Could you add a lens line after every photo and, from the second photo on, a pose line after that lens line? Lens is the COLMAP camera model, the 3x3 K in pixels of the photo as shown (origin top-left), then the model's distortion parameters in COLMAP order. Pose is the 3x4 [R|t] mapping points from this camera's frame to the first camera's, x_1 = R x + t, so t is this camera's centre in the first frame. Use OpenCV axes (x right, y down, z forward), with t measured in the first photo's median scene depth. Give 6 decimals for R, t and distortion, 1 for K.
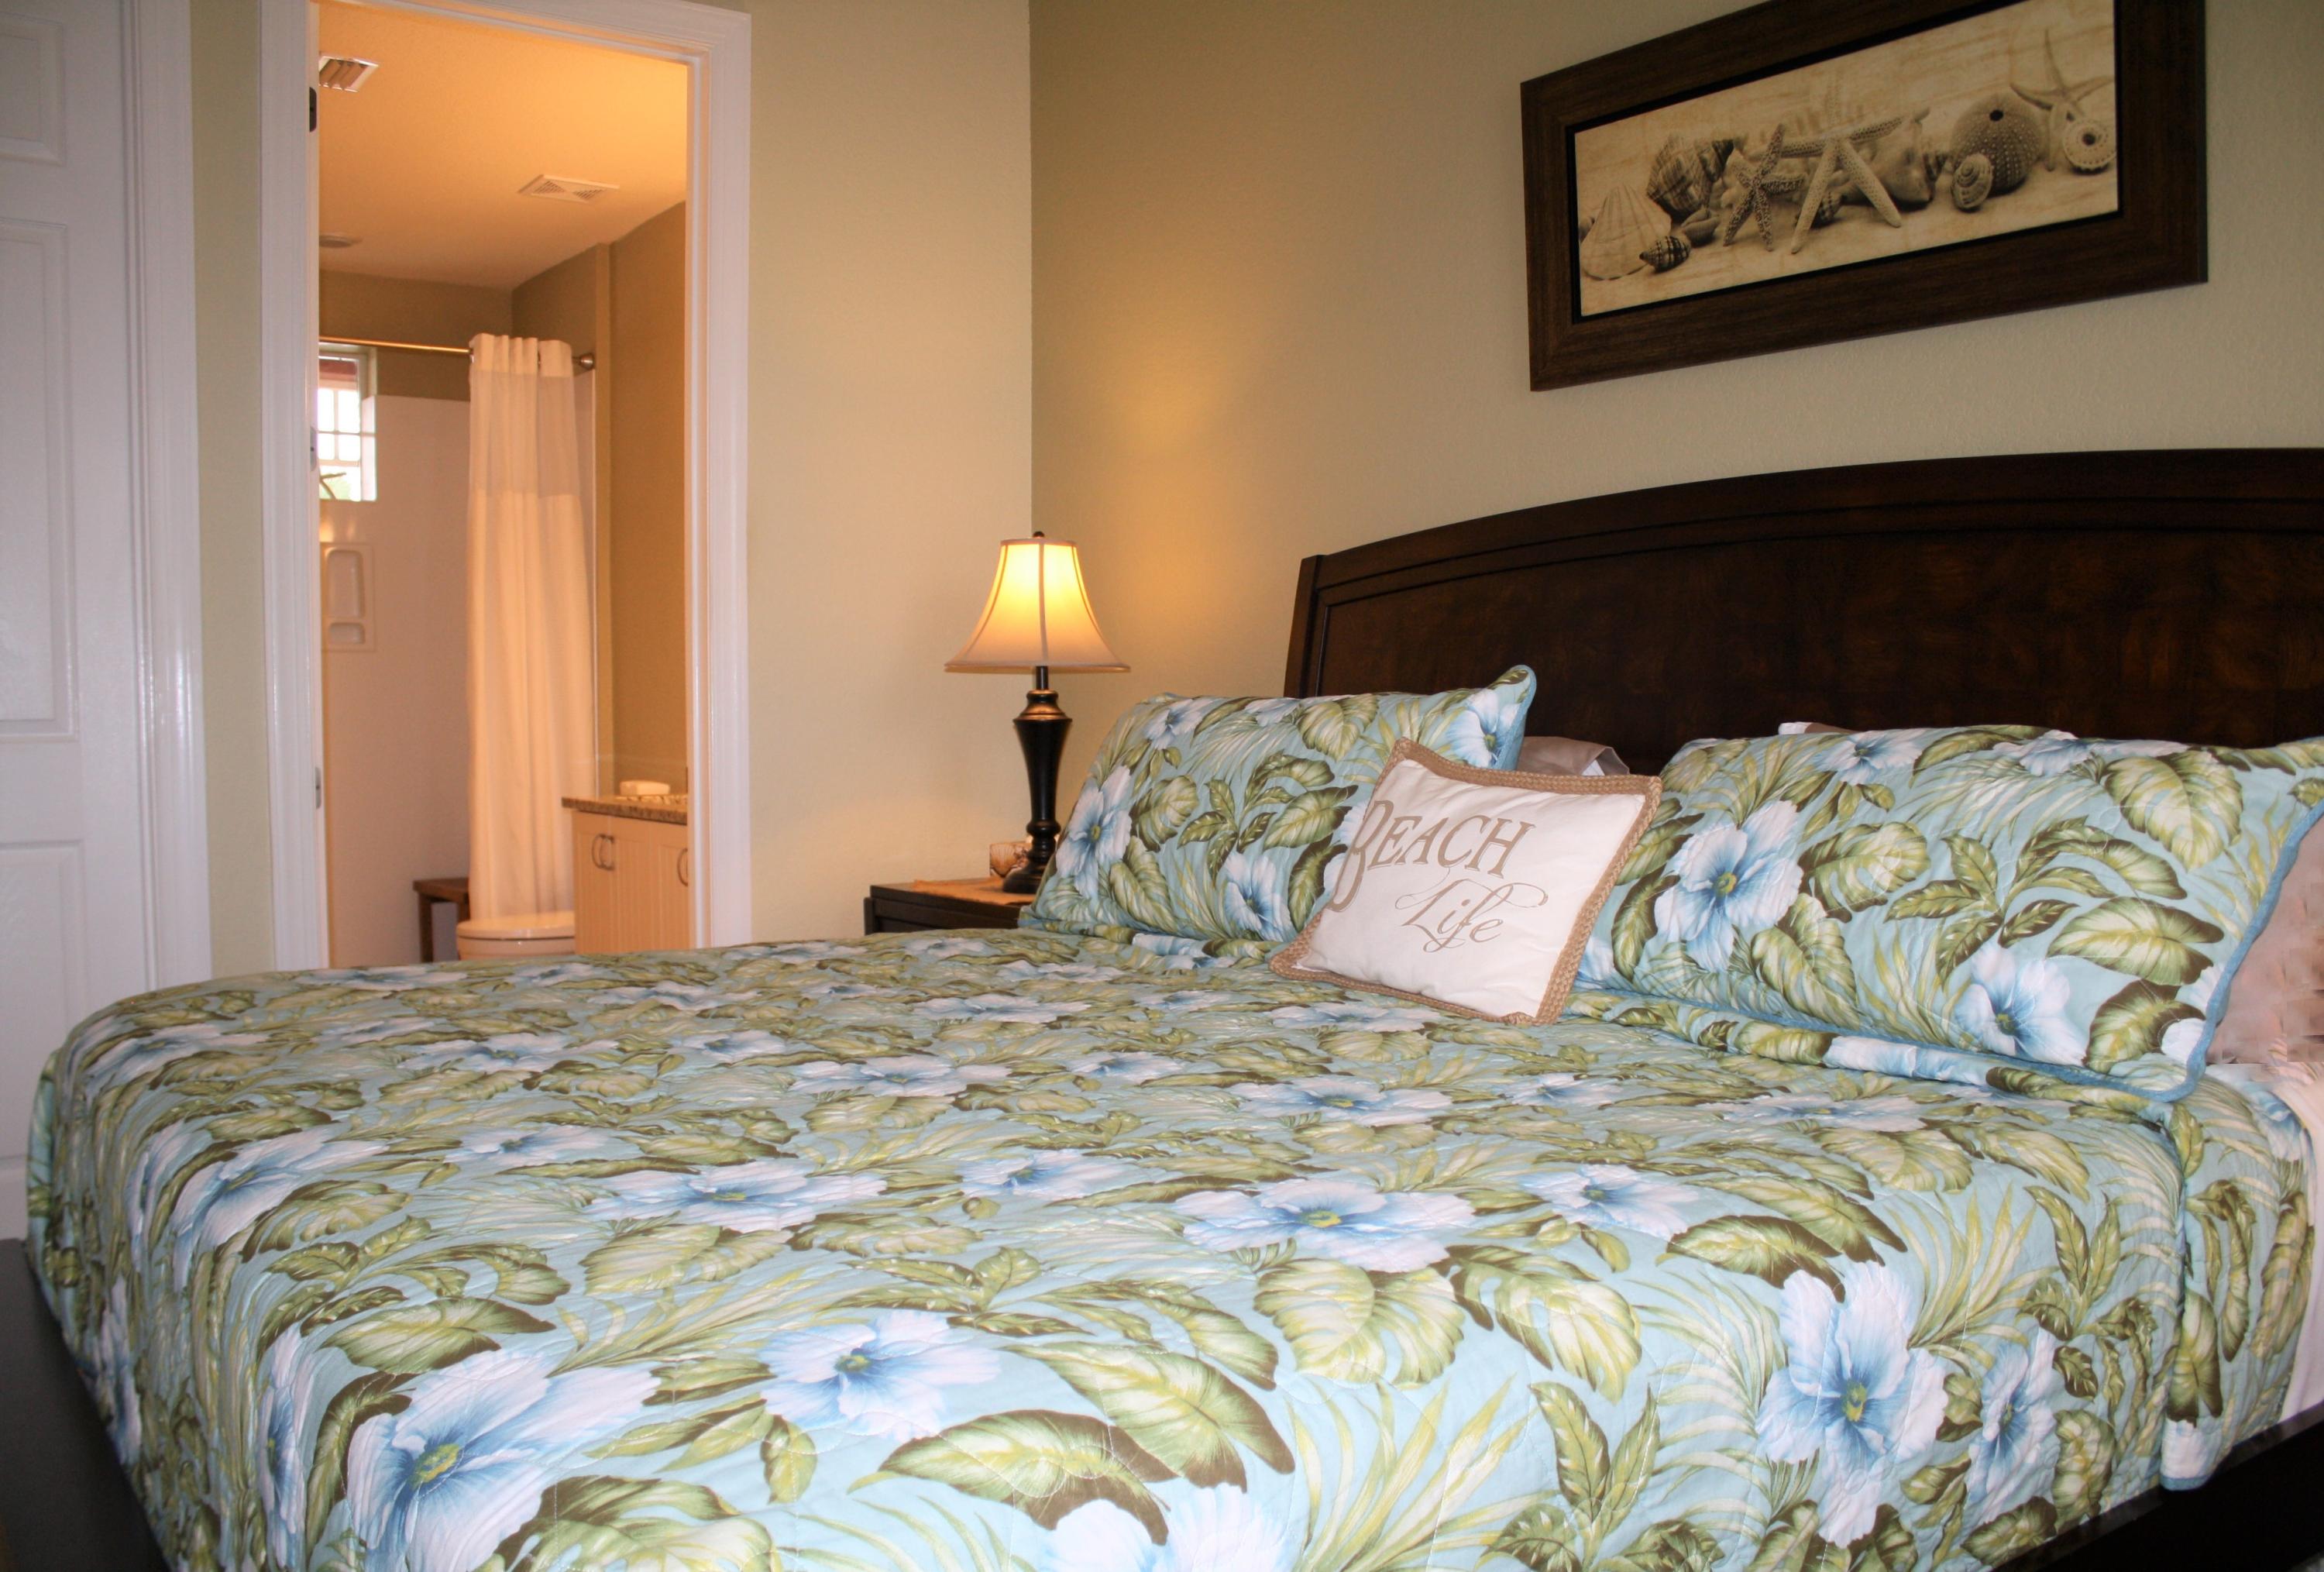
lens RADIAL K [[2012.9, 0, 1162.0], [0, 2012.9, 786.0], [0, 0, 1]] dist [-0.158533, 0.143676]
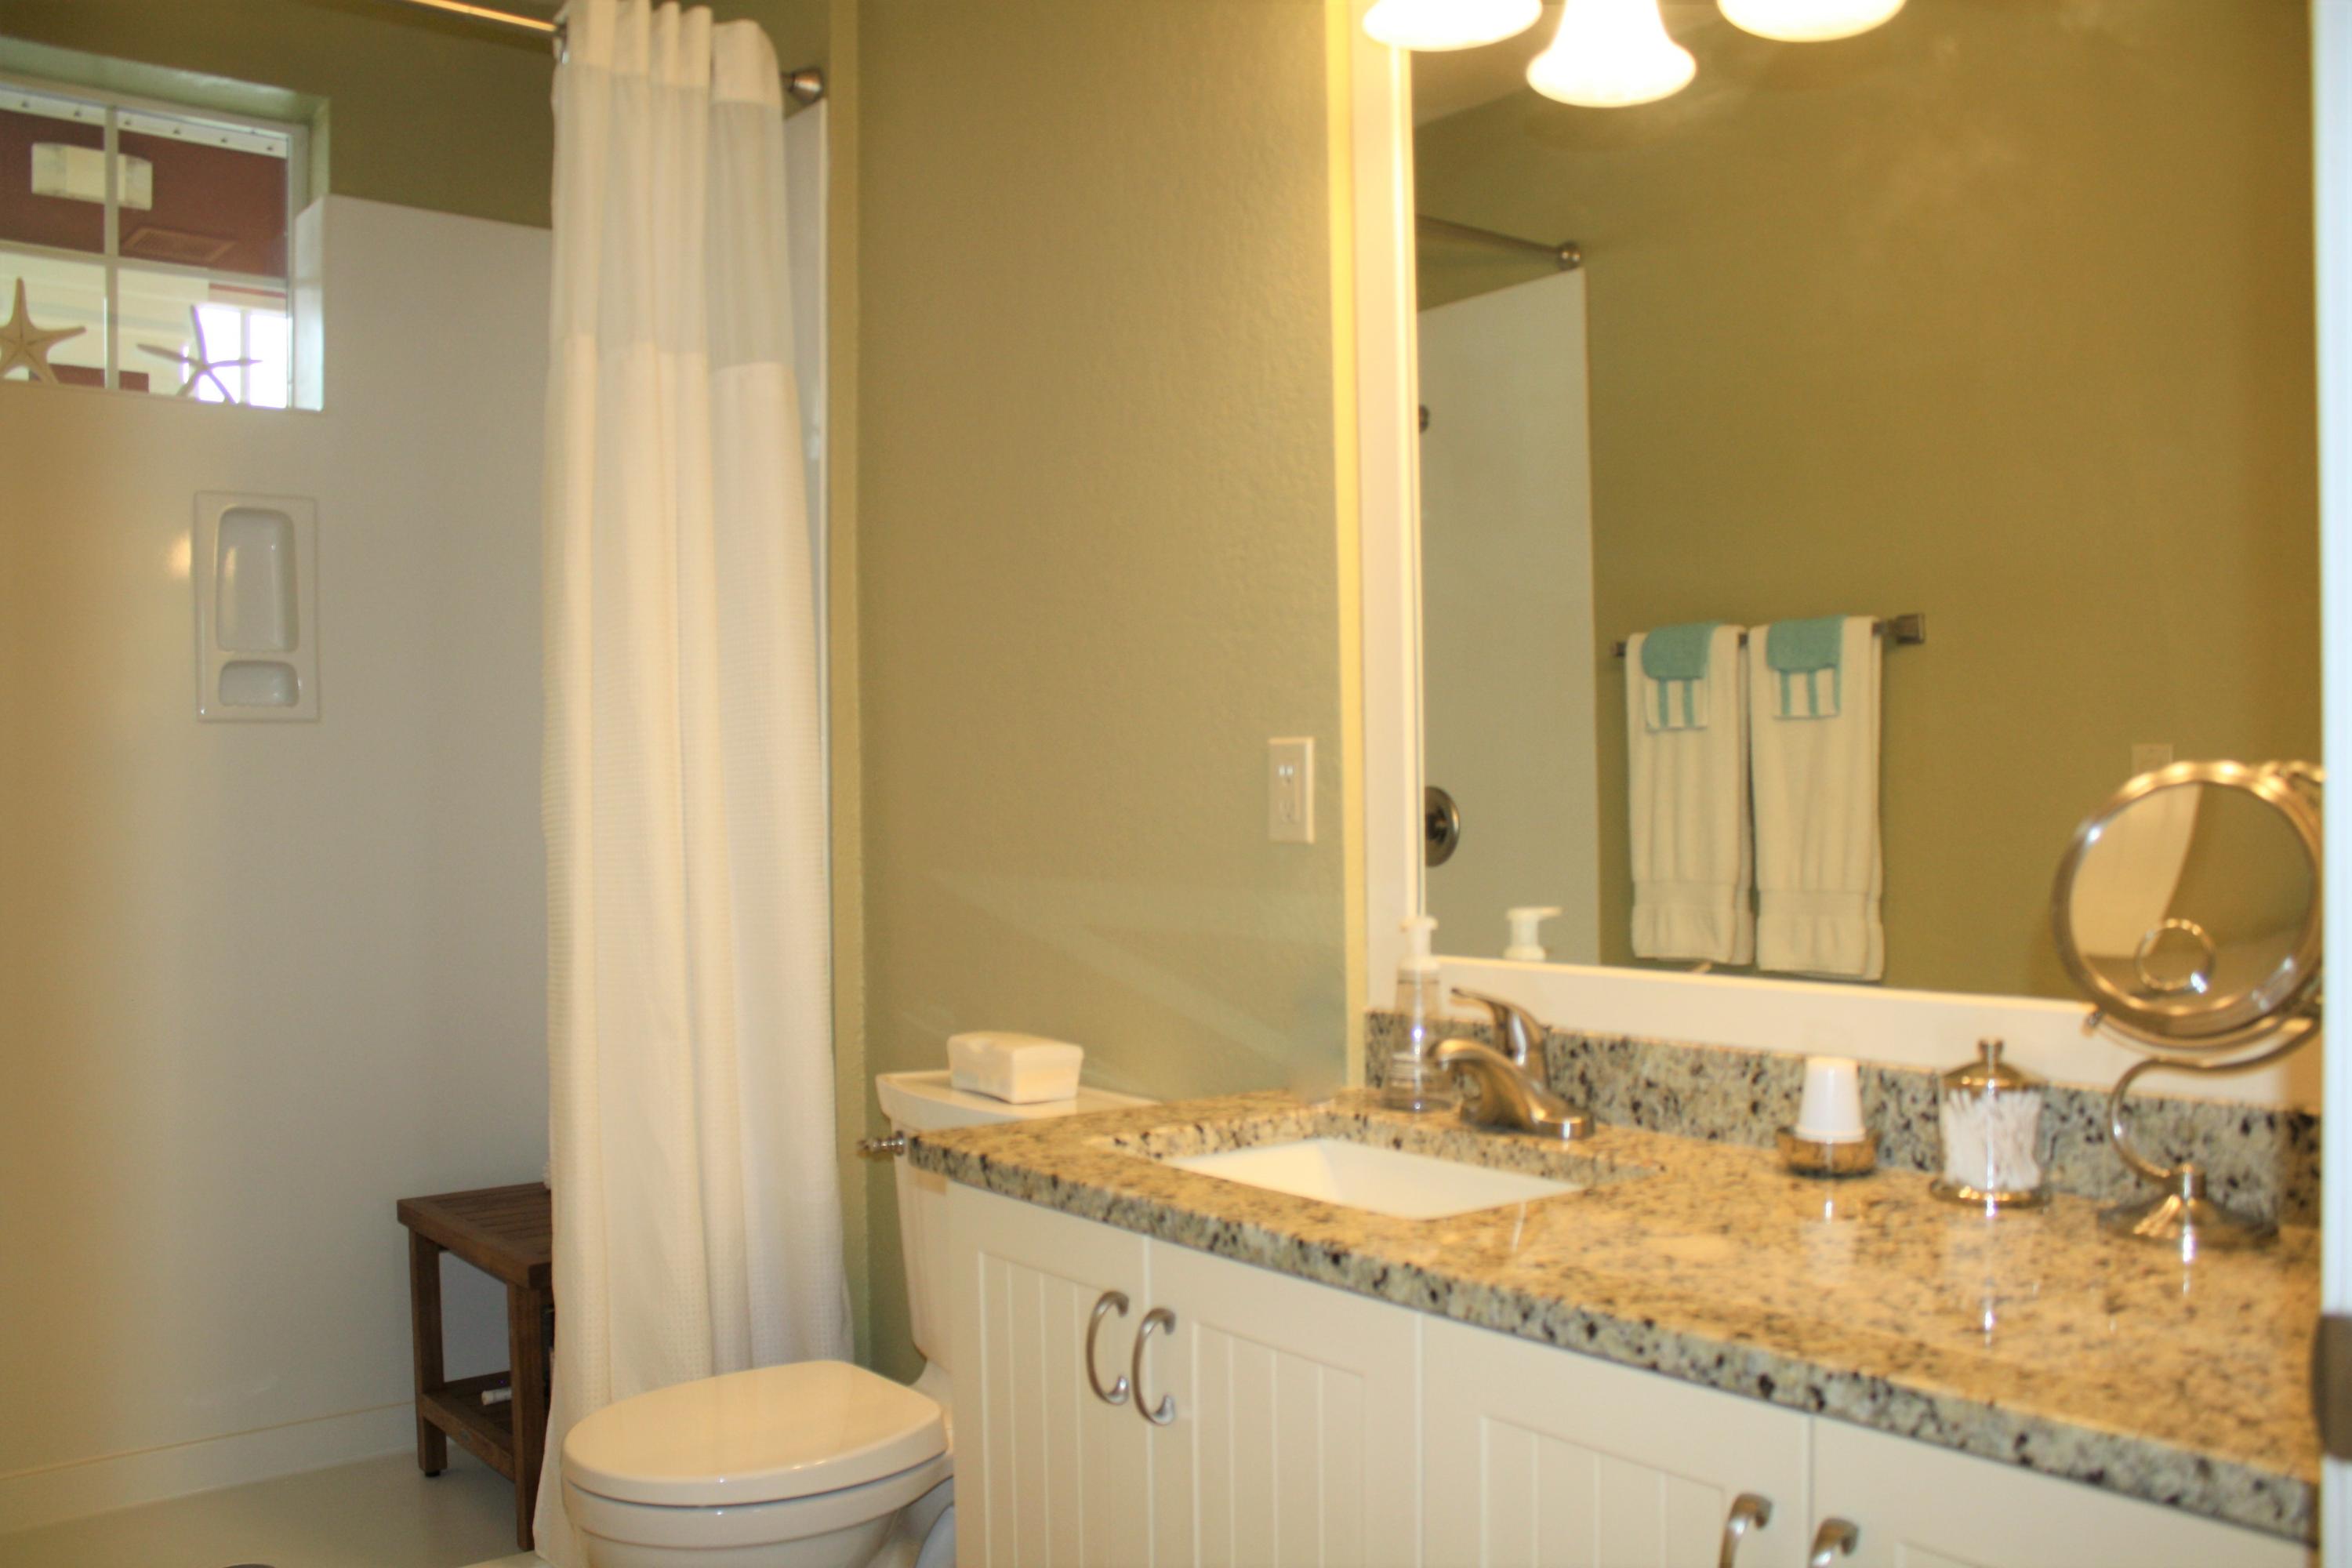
lens RADIAL K [[1936.3, 0, 1146.3], [0, 1936.3, 789.1], [0, 0, 1]] dist [-0.167952, 0.170589]
pose [[0.998805, -0.004233, 0.048690, -0.237750], [0.006282, 0.999098, -0.041988, -0.033608], [-0.048469, 0.042243, 0.997931, 0.574063]]
